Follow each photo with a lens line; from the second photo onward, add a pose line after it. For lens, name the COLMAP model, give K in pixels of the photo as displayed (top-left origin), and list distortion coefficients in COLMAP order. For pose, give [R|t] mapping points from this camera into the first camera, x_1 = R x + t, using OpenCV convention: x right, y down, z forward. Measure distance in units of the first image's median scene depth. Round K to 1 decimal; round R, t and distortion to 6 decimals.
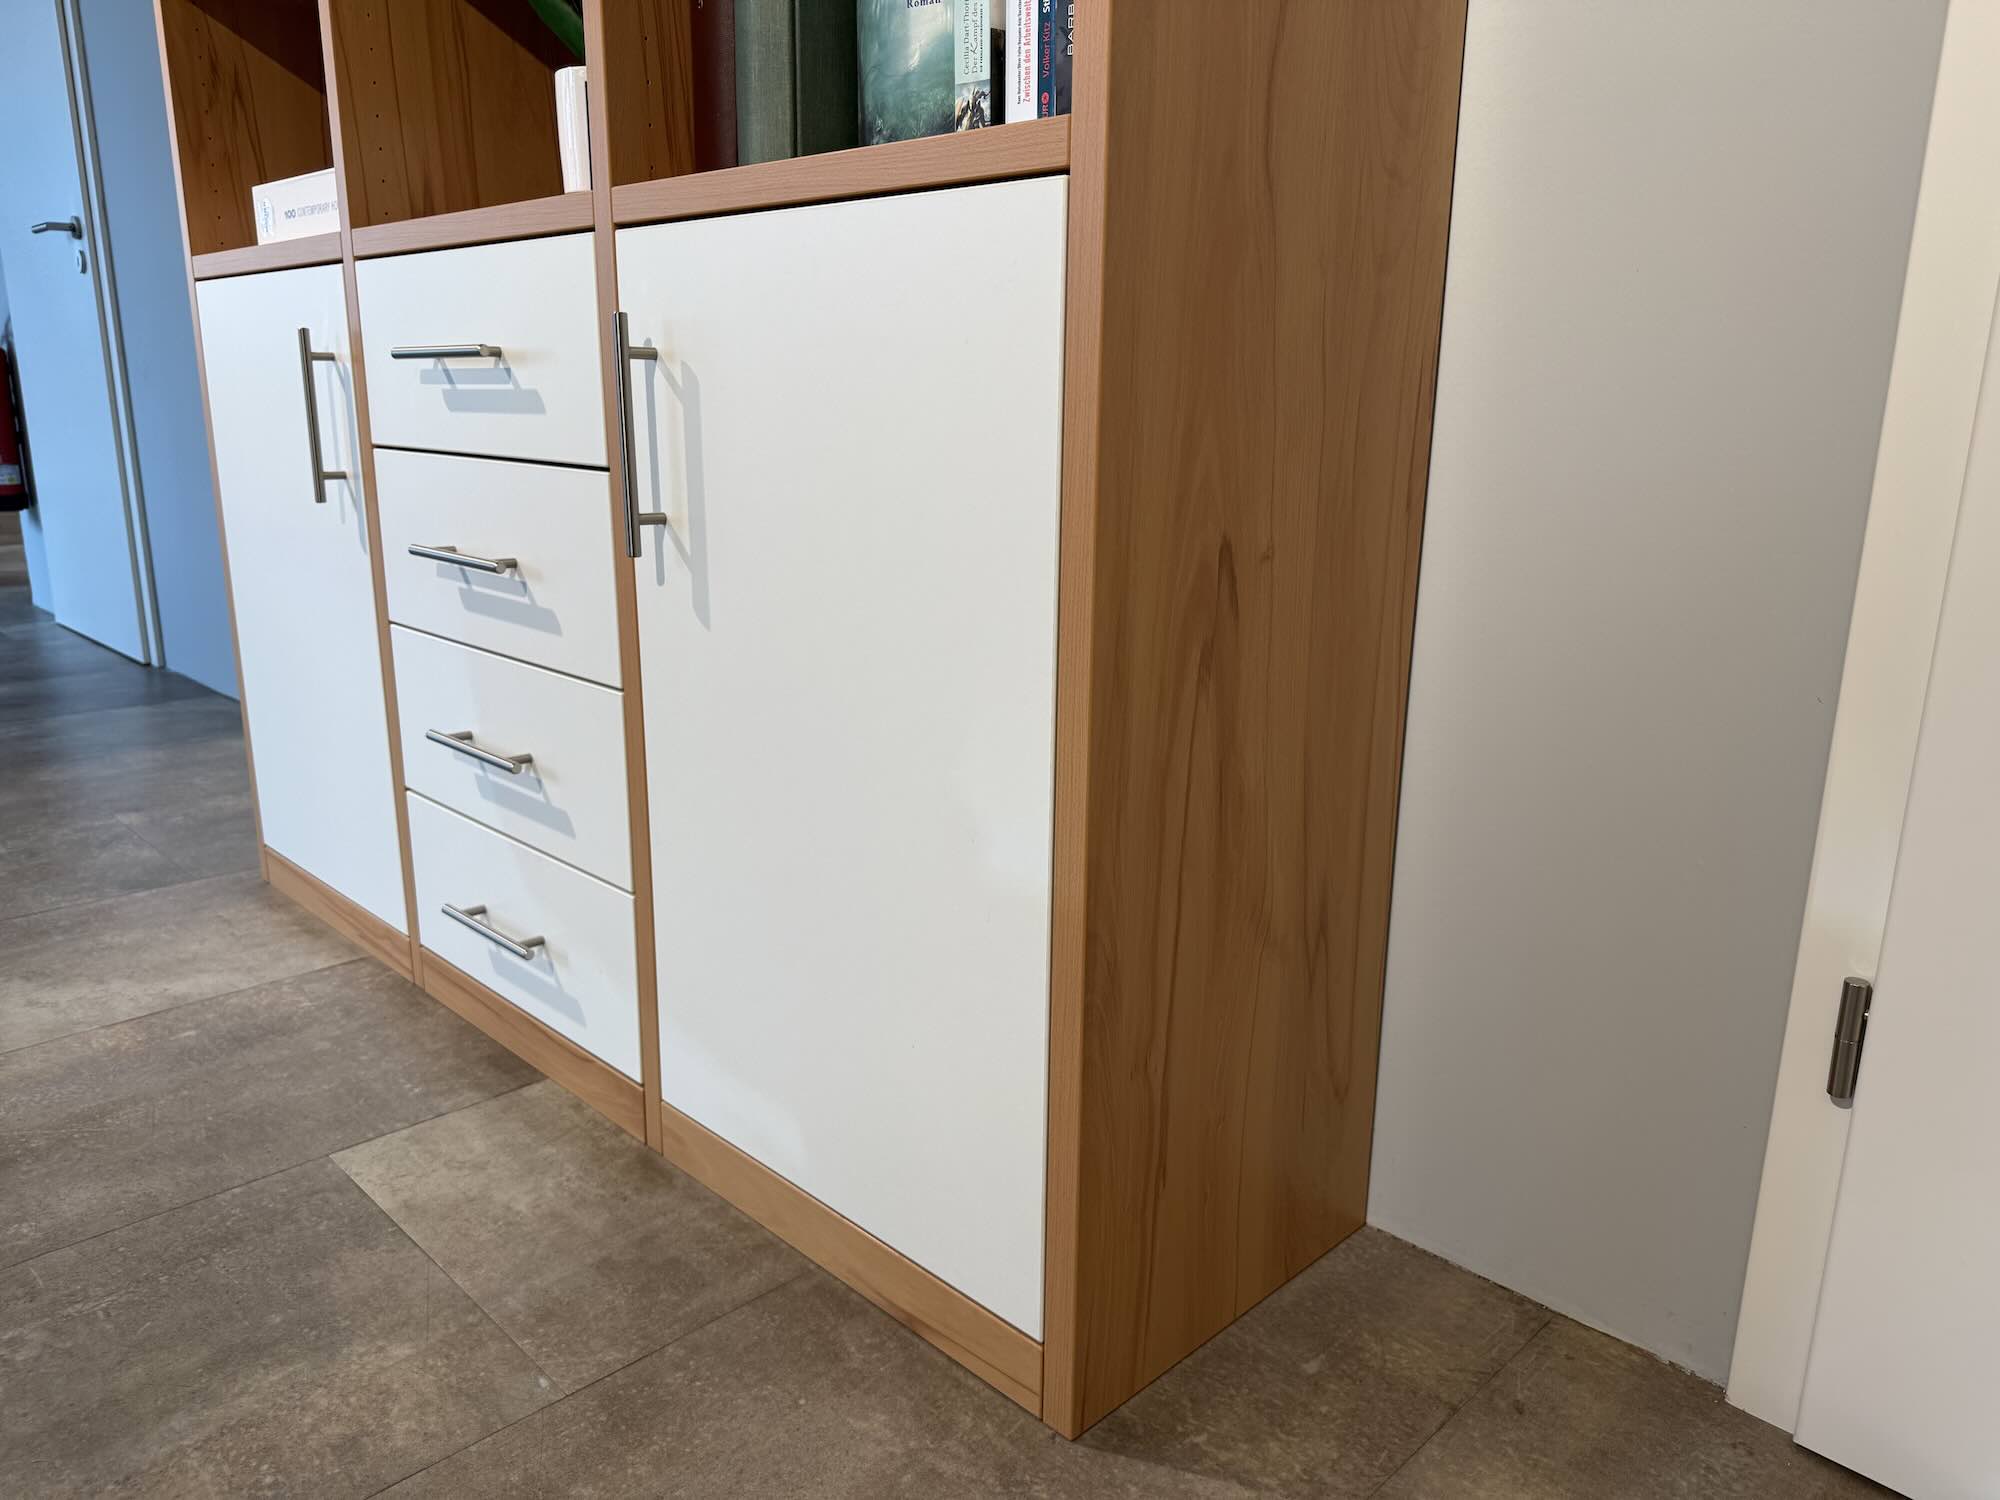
lens RADIAL K [[1420.8, 0, 1000.0], [0, 1420.8, 750.0], [0, 0, 1]] dist [0.038970, -0.044494]
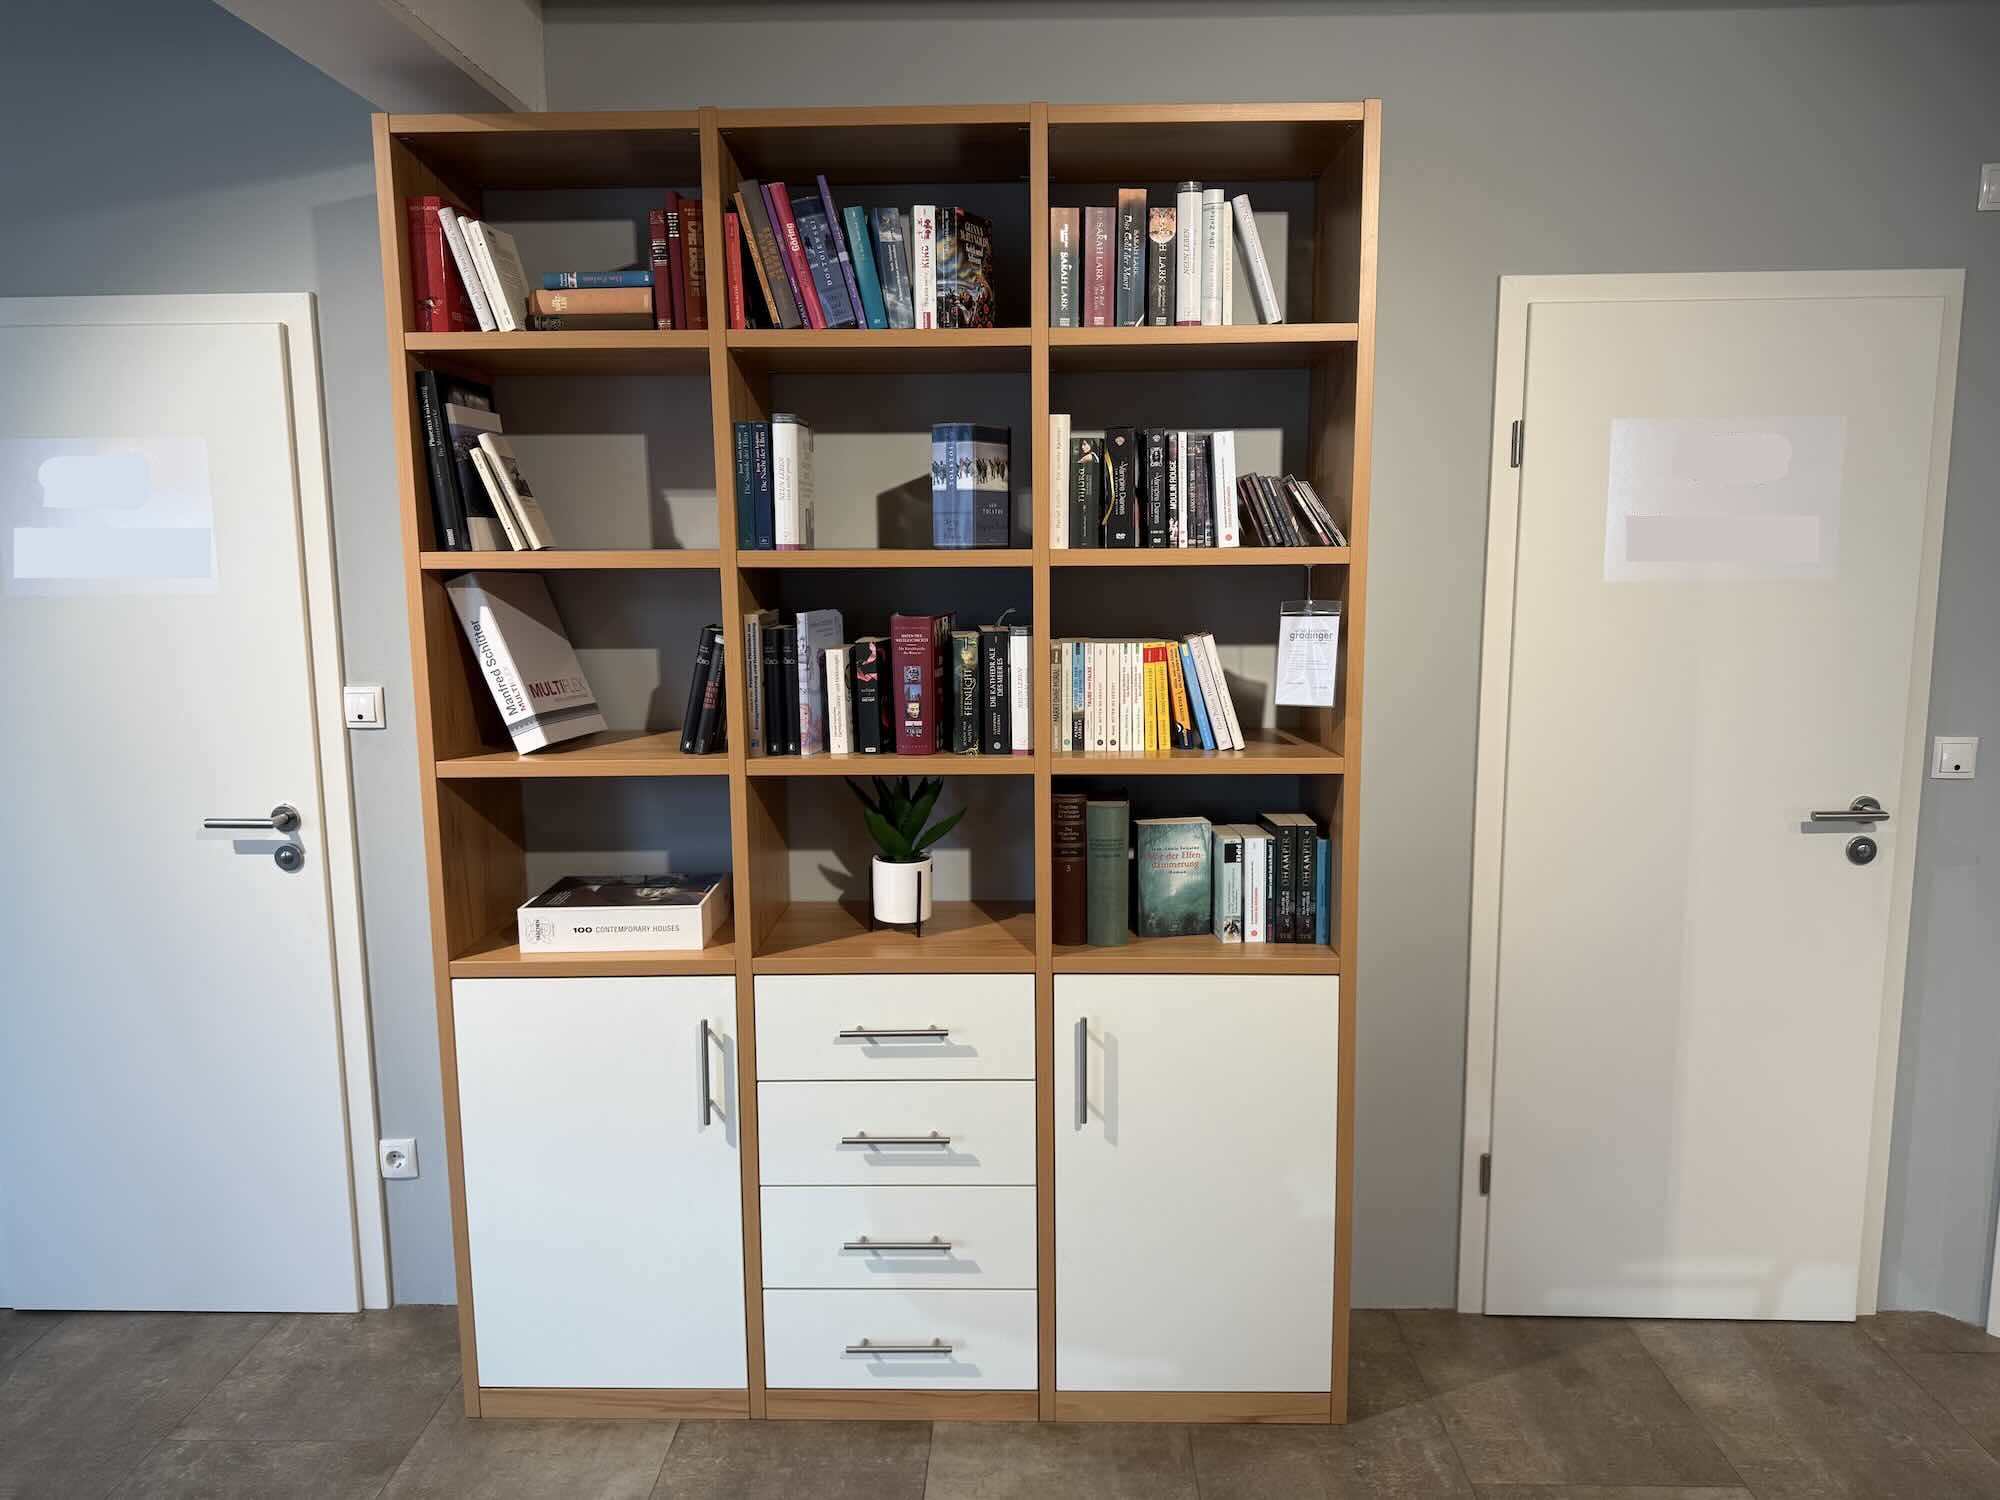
lens RADIAL K [[1420.8, 0, 1000.0], [0, 1420.8, 750.0], [0, 0, 1]] dist [0.038970, -0.044494]
pose [[0.723864, -0.121839, 0.679100, -1.473845], [0.188299, 0.981805, -0.024563, -0.560671], [-0.663750, 0.145654, 0.733635, -0.479926]]
